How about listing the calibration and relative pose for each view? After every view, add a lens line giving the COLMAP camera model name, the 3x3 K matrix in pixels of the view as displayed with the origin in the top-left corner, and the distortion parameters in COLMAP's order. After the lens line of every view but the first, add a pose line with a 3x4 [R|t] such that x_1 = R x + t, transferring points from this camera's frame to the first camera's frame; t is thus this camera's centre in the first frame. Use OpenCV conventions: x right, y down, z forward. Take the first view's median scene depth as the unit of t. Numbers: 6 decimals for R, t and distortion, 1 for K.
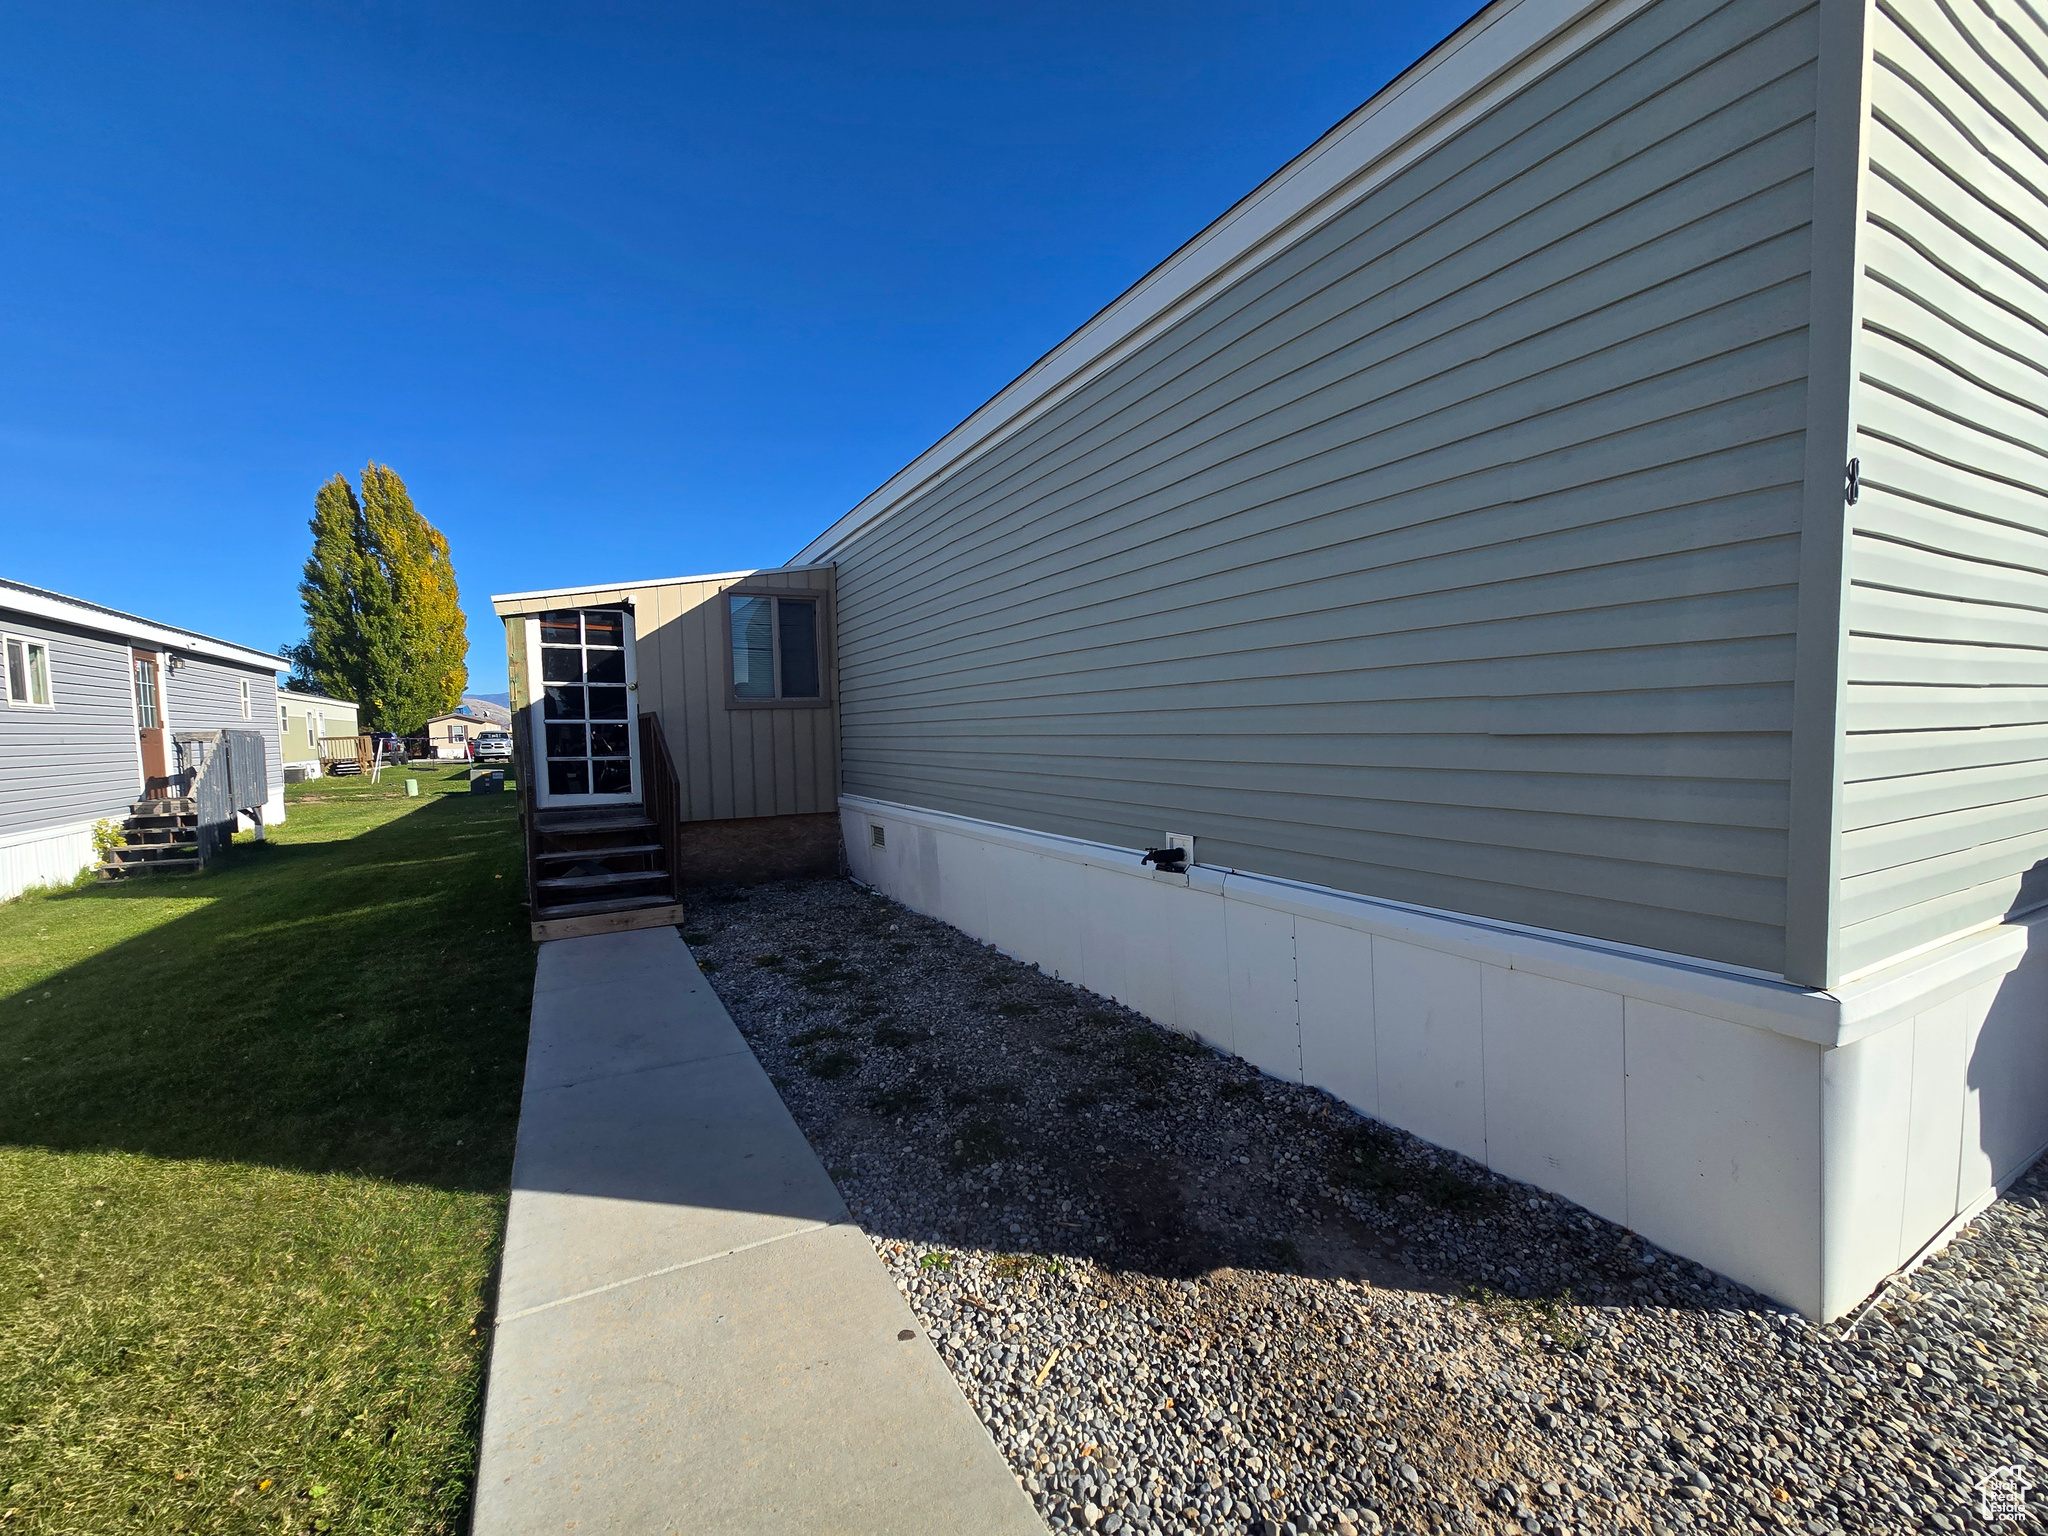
lens RADIAL K [[826.7, 0, 1019.3], [0, 826.7, 771.9], [0, 0, 1]] dist [-0.006578, 0.000491]
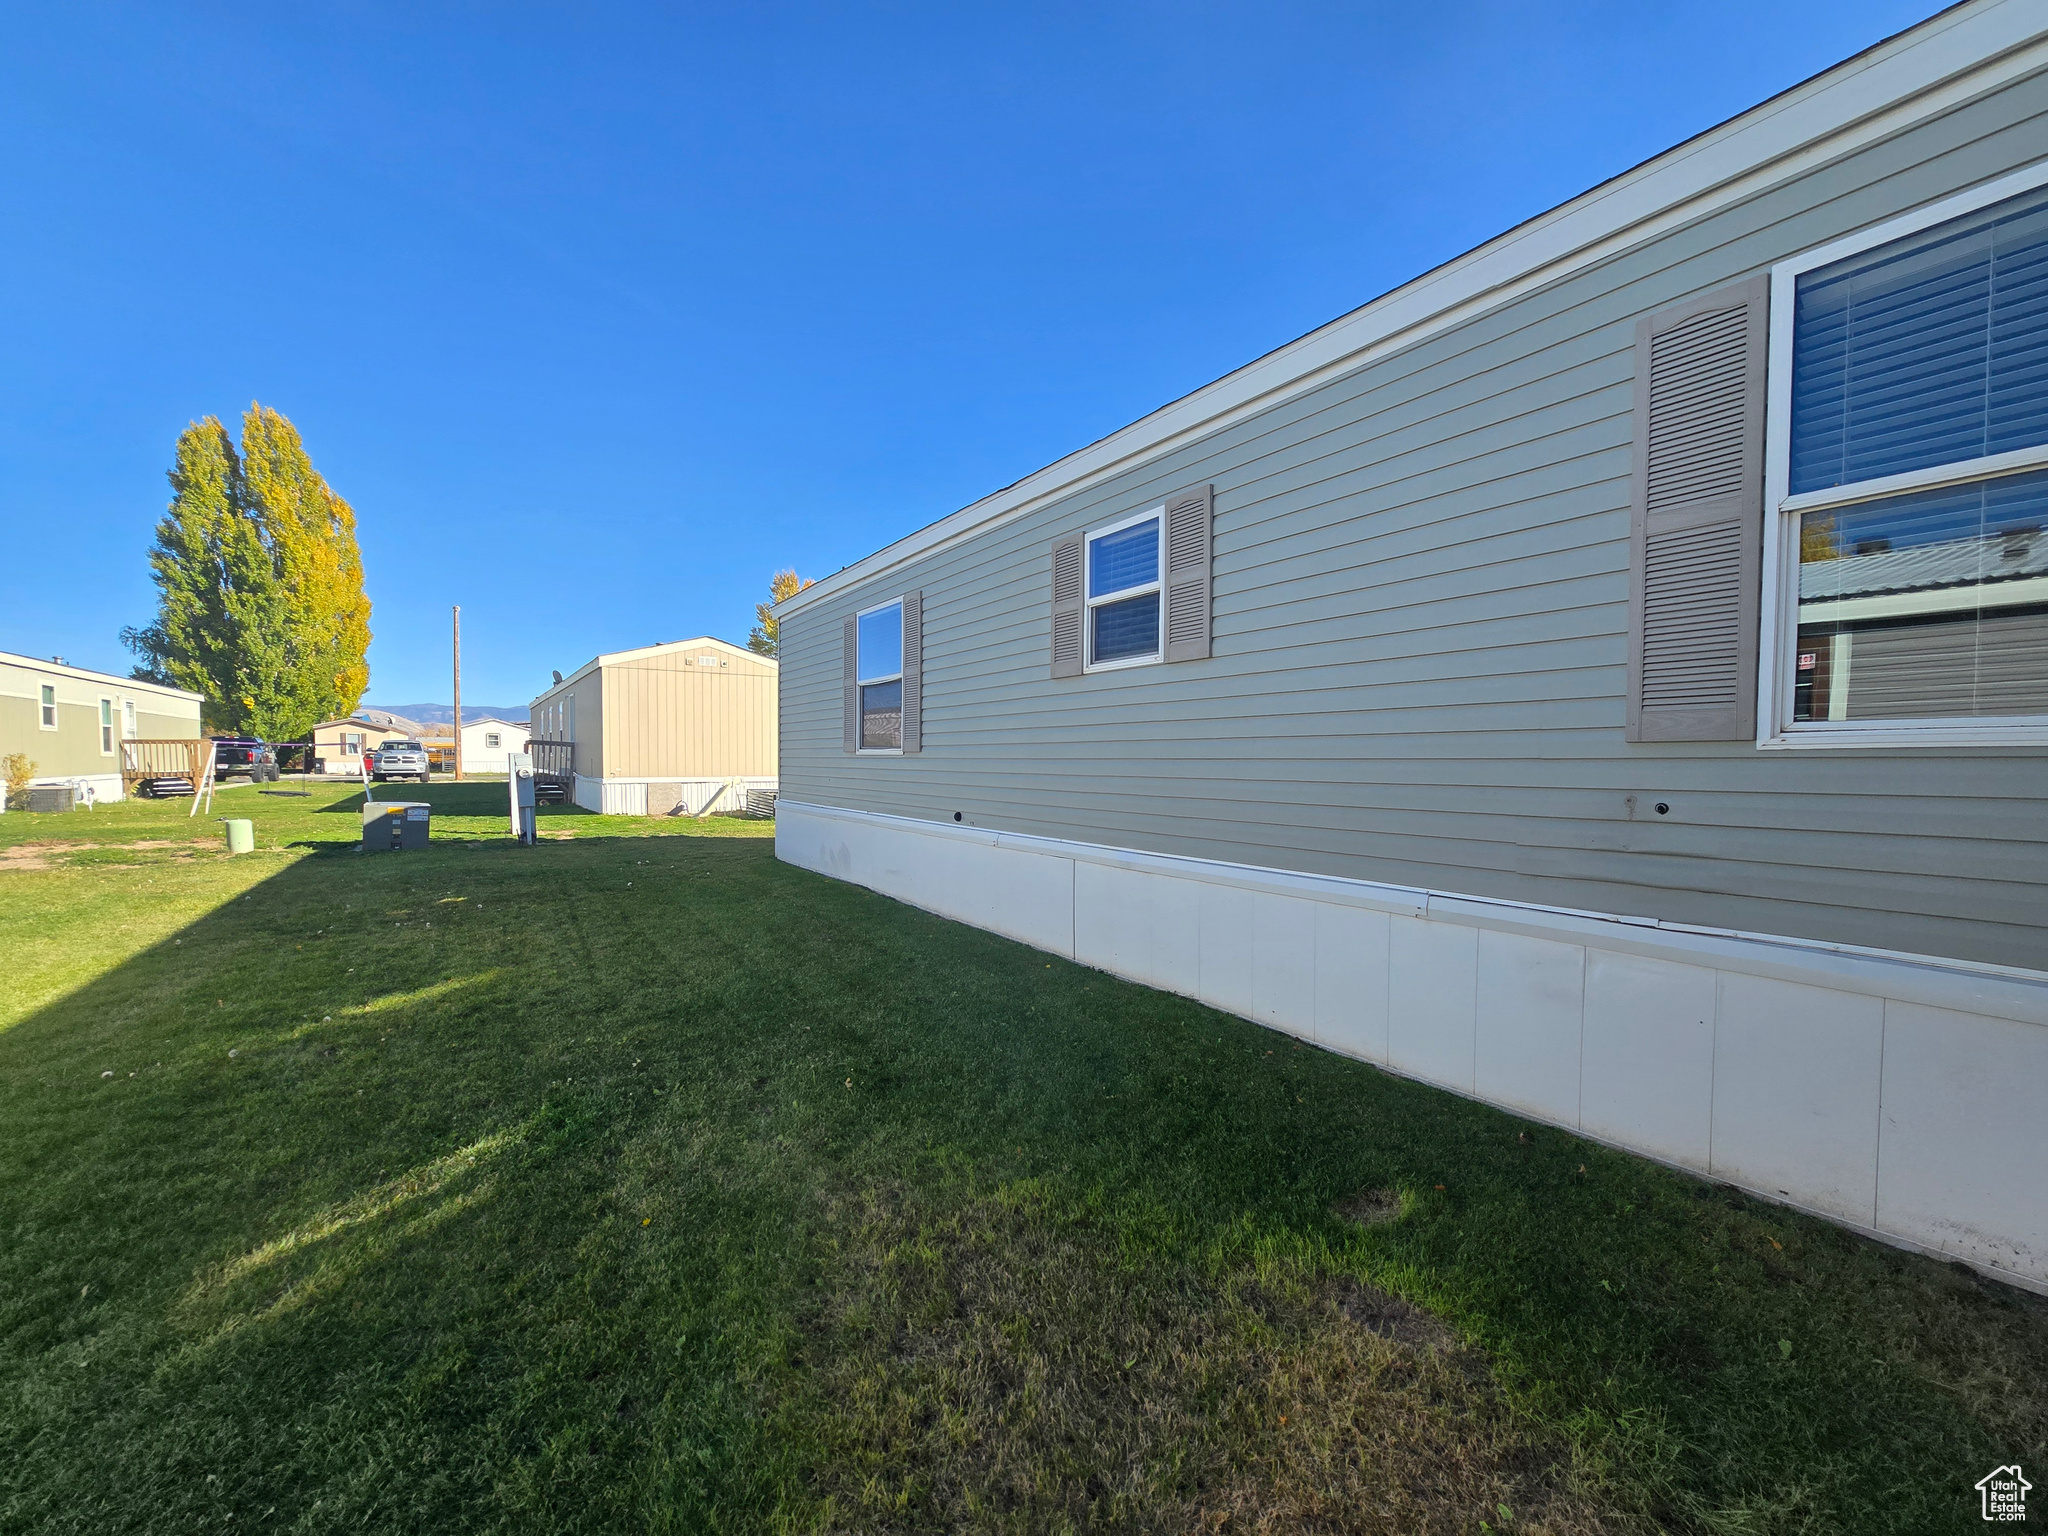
lens RADIAL K [[826.7, 0, 1020.7], [0, 826.7, 778.5], [0, 0, 1]] dist [-0.006578, 0.000491]
pose [[0.996251, 0.026900, 0.082220, -0.098310], [-0.024542, 0.999262, -0.029553, -0.004577], [-0.082954, 0.027424, 0.996176, 0.148826]]
